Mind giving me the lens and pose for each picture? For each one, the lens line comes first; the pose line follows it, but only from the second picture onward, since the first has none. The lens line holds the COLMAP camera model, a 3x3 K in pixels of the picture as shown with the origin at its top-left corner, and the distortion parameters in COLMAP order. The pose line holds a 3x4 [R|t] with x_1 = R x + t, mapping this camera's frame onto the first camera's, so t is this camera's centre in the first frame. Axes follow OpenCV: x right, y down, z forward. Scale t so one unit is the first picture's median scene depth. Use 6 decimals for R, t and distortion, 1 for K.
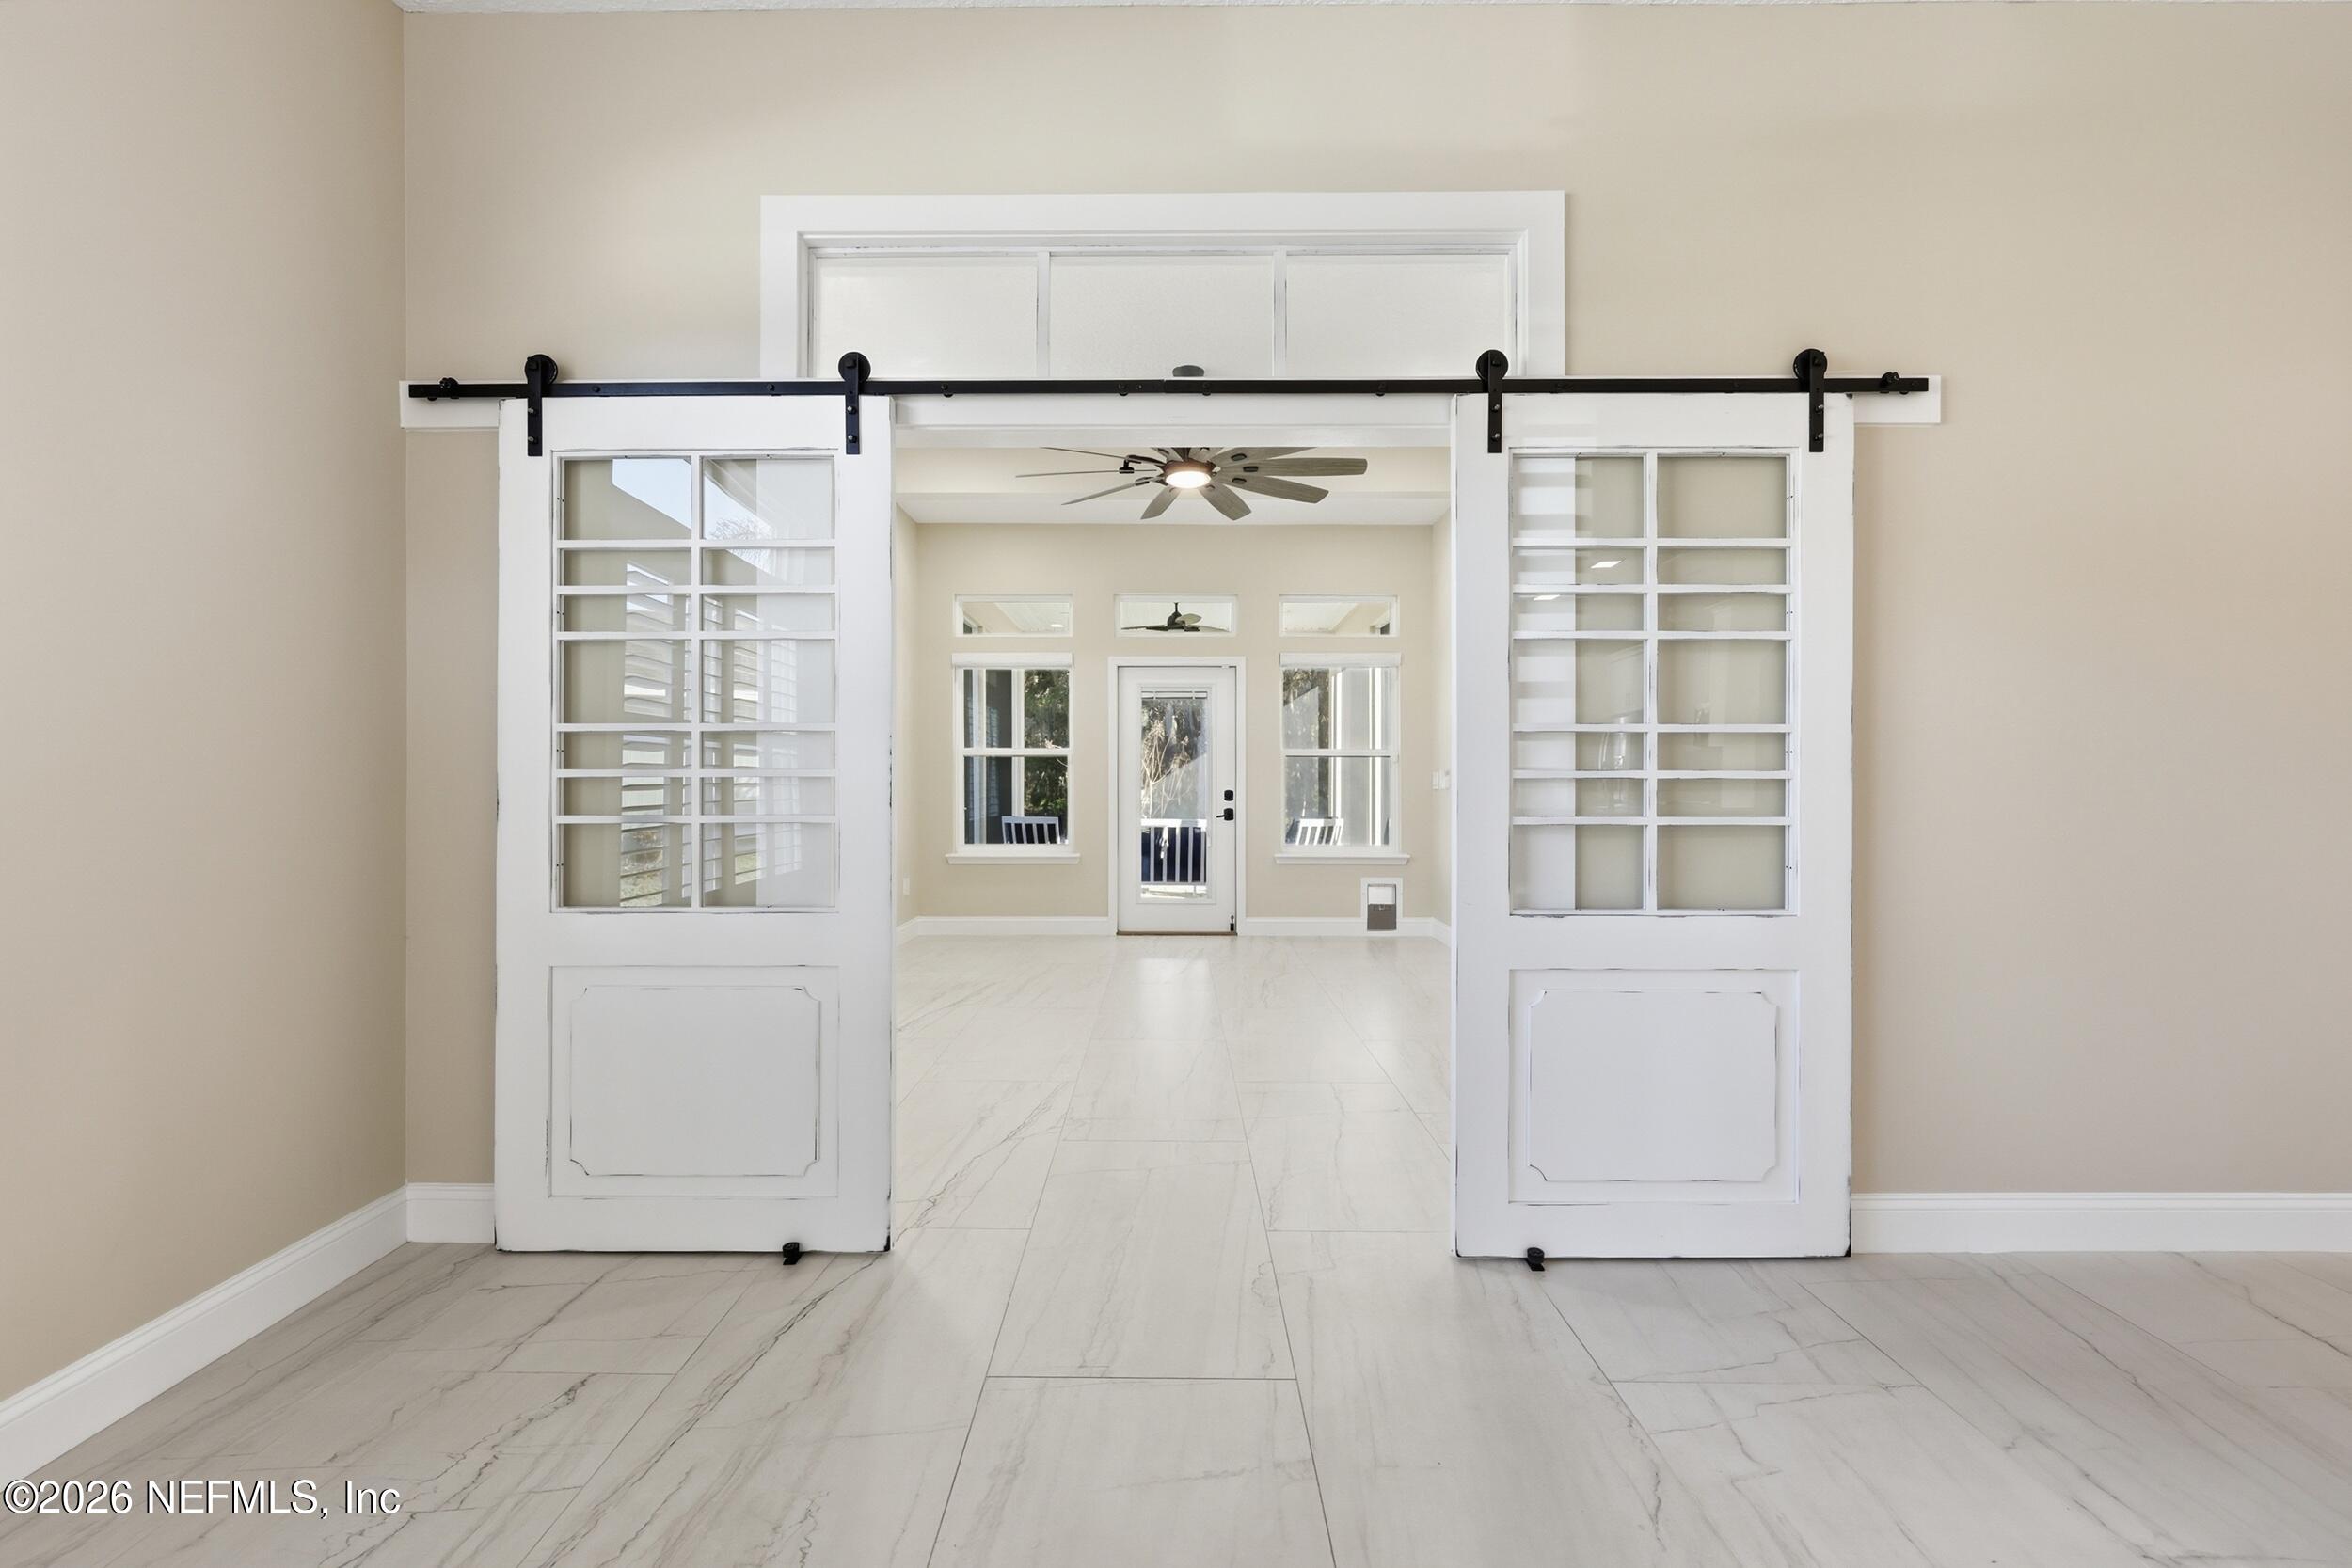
lens RADIAL K [[1014.5, 0, 1138.1], [0, 1014.5, 771.1], [0, 0, 1]] dist [0.000566, 0.000133]
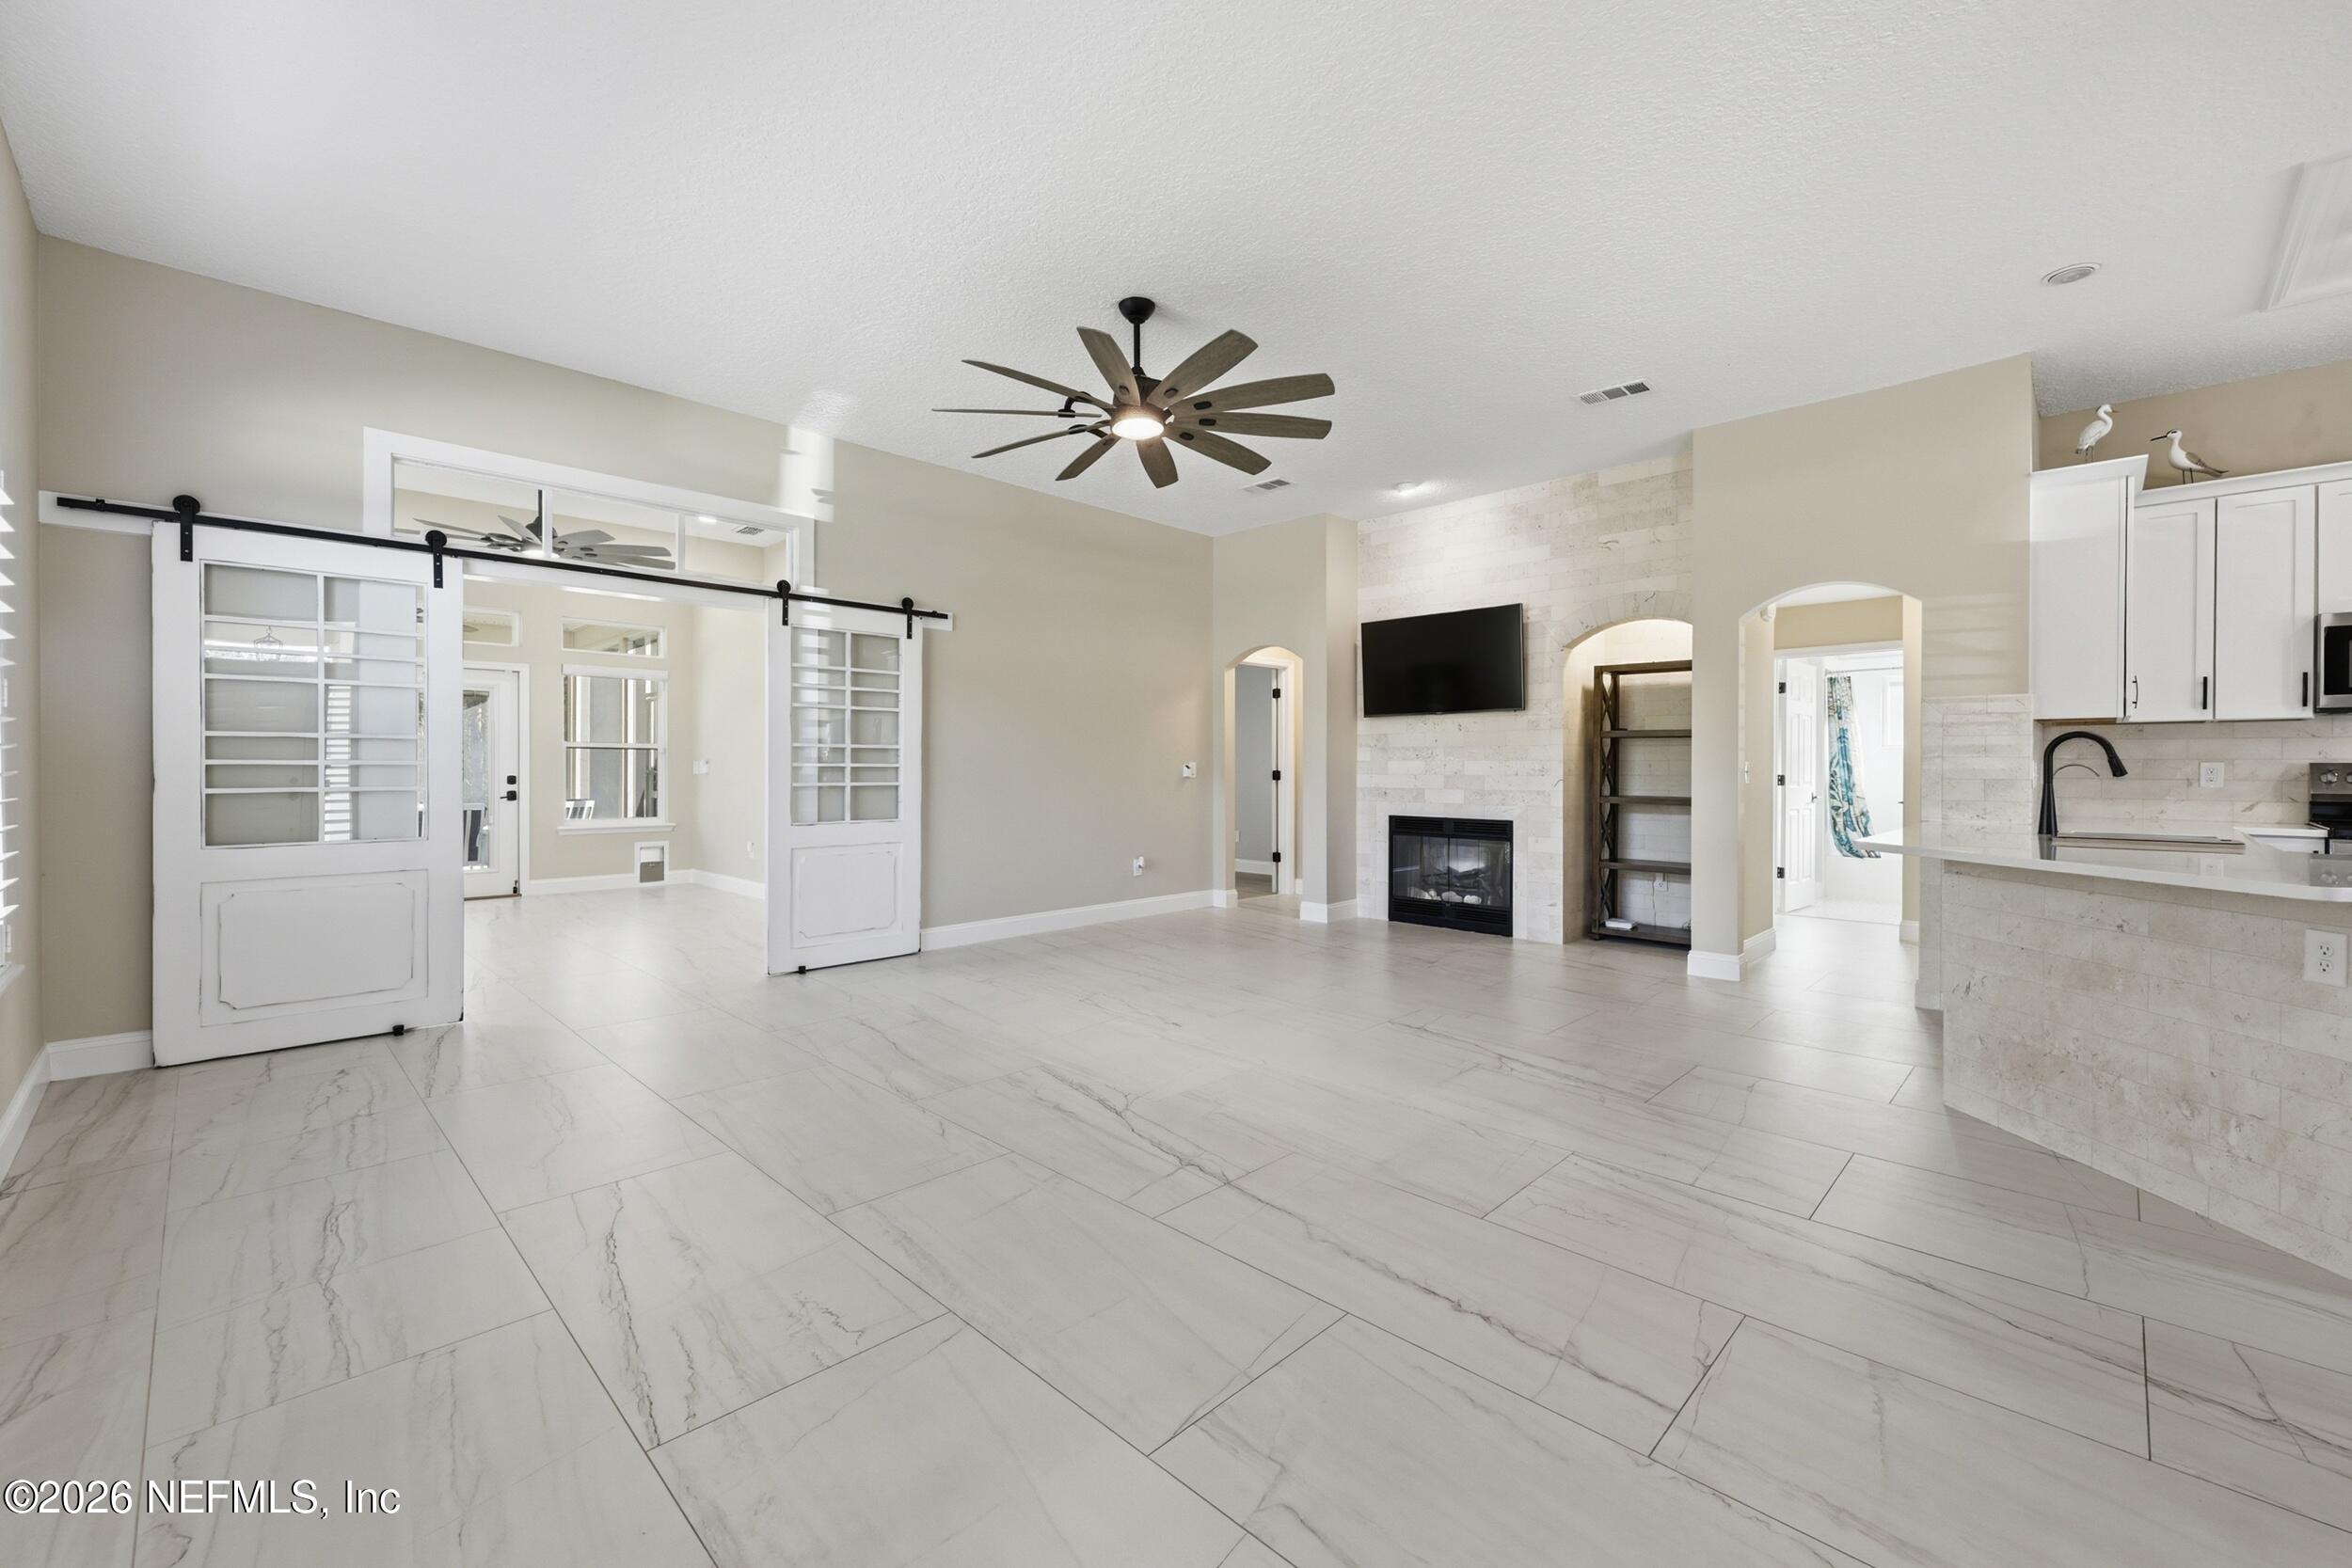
lens RADIAL K [[957.1, 0, 1166.5], [0, 957.1, 770.9], [0, 0, 1]] dist [0.001192, 0.000336]
pose [[0.700975, -0.002340, 0.713182, -0.586355], [-0.006656, 0.999930, 0.009822, -0.009517], [-0.713155, -0.011632, 0.700910, -1.133417]]
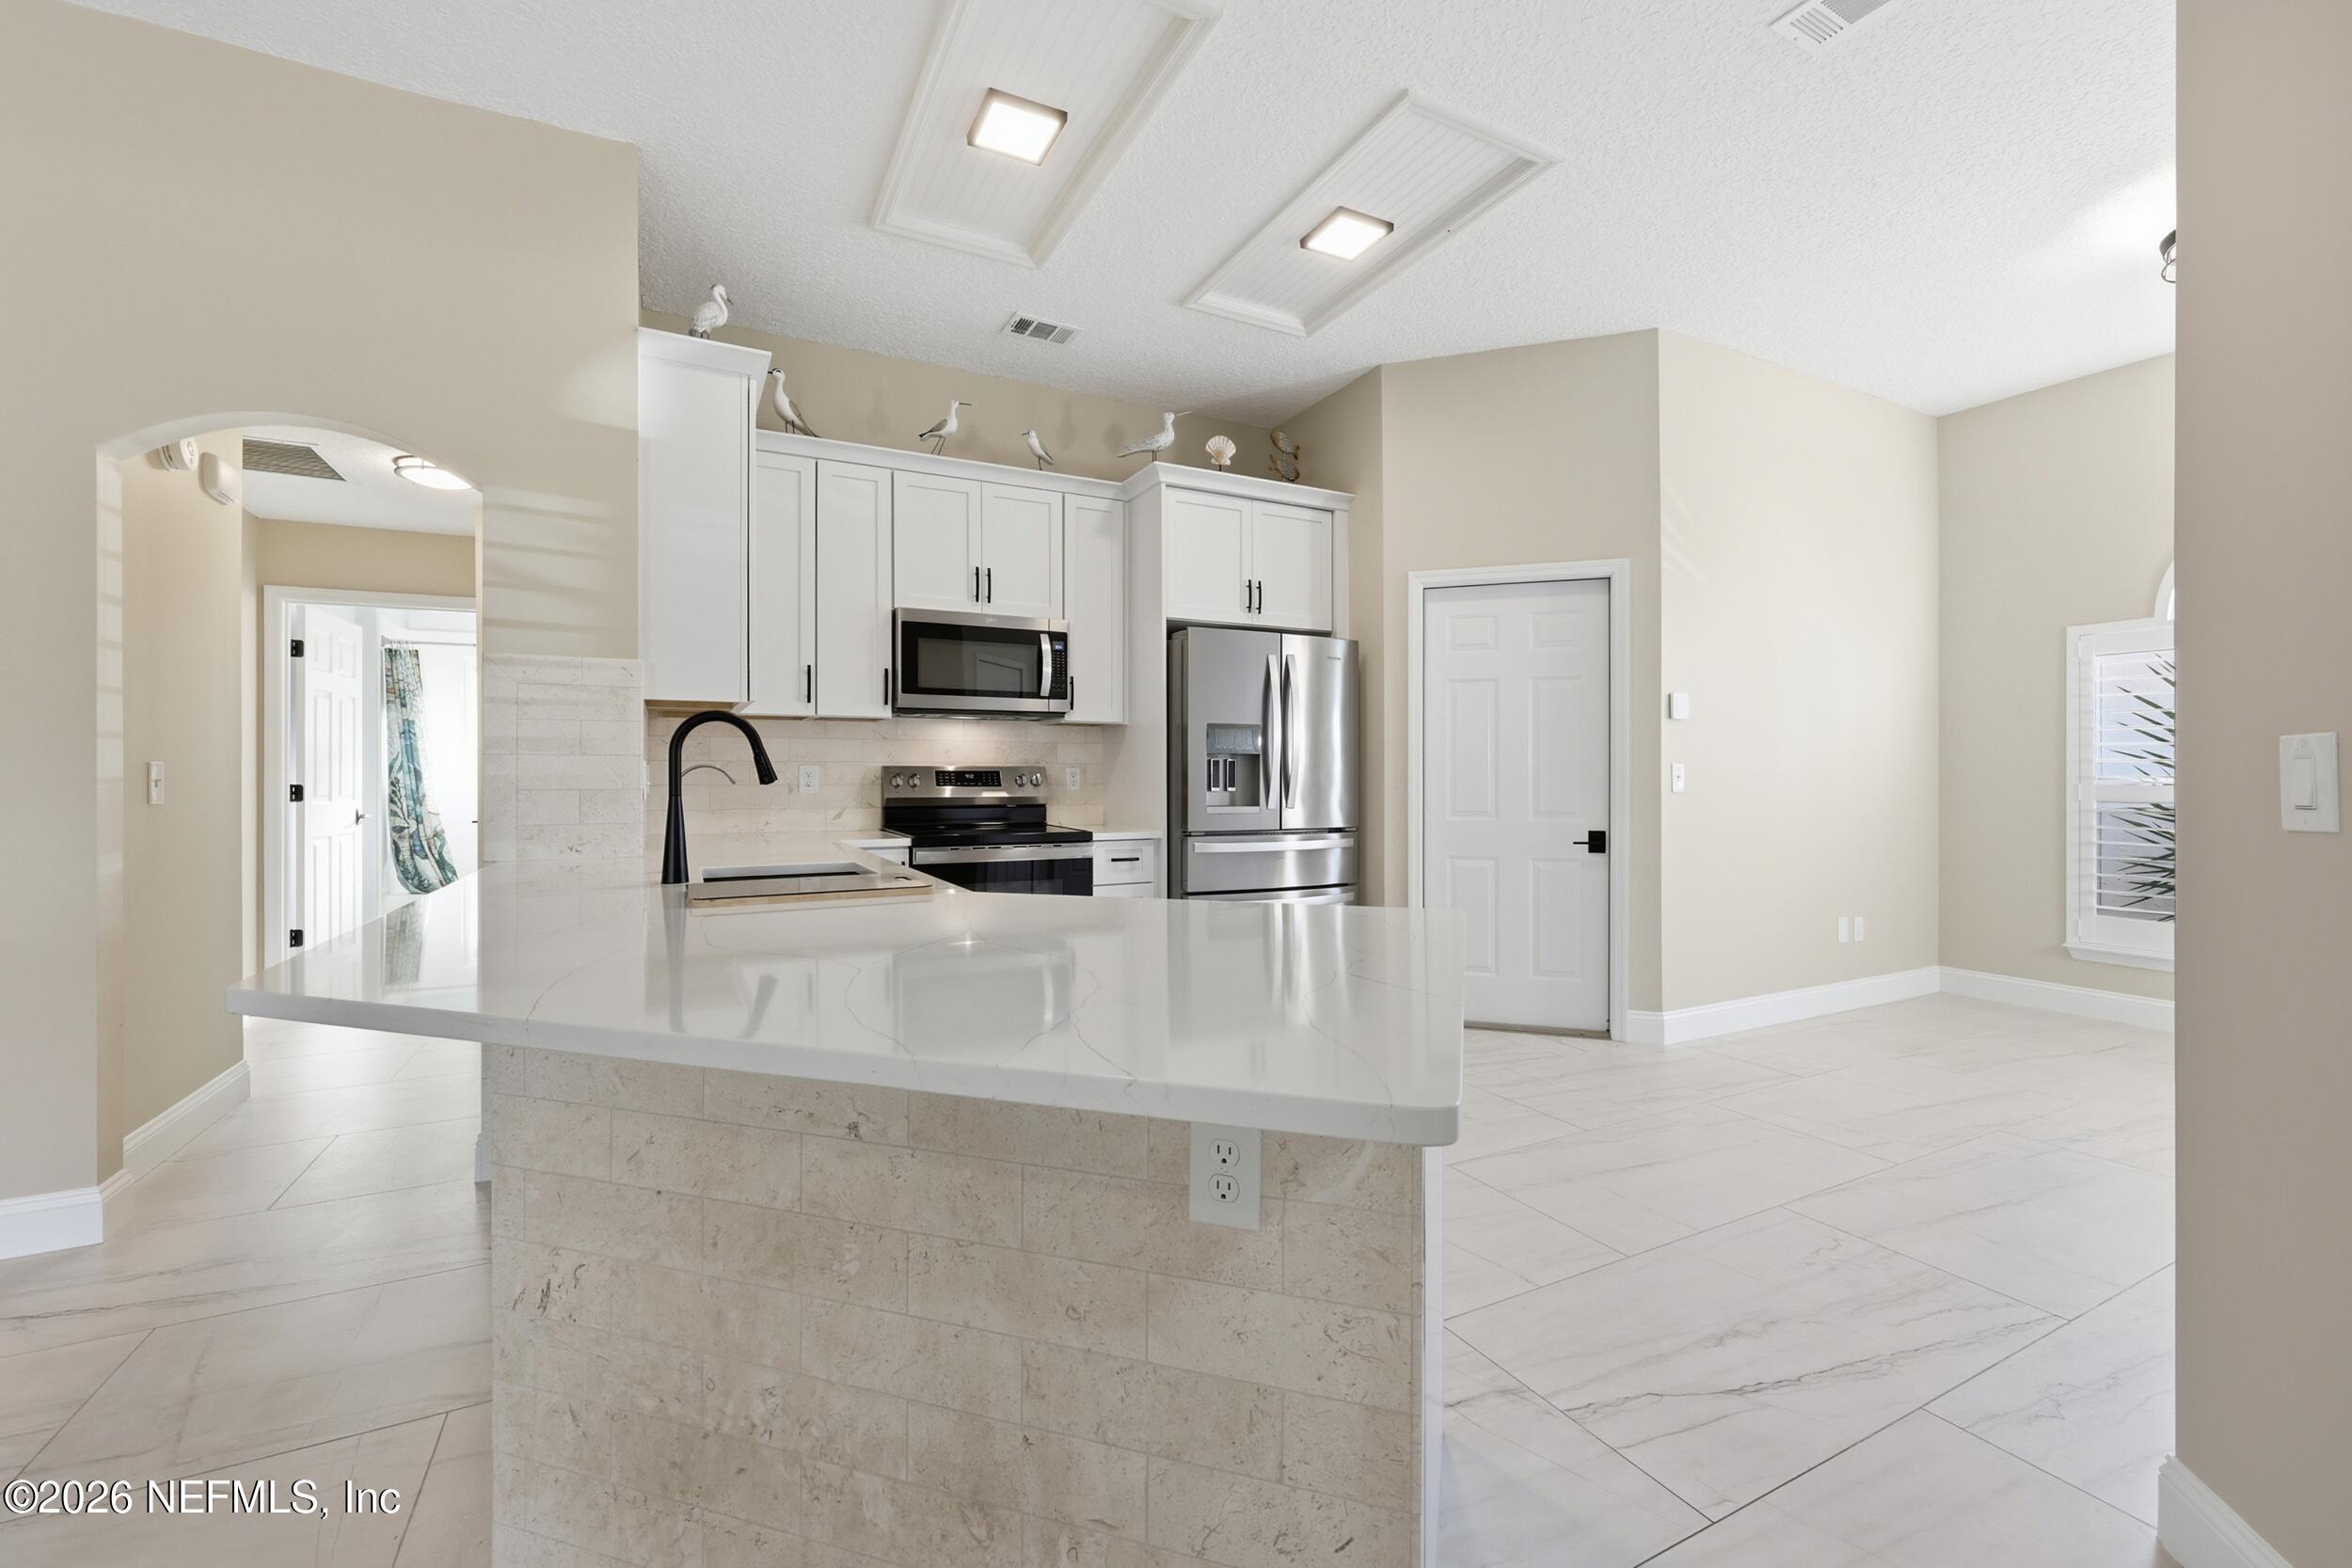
lens RADIAL K [[957.1, 0, 1166.5], [0, 957.1, 770.9], [0, 0, 1]] dist [0.001192, 0.000336]
pose [[-0.460731, 0.002542, 0.887536, 0.460391], [-0.004583, 0.999976, -0.005243, -0.005854], [-0.887528, -0.006483, -0.460709, -1.061242]]
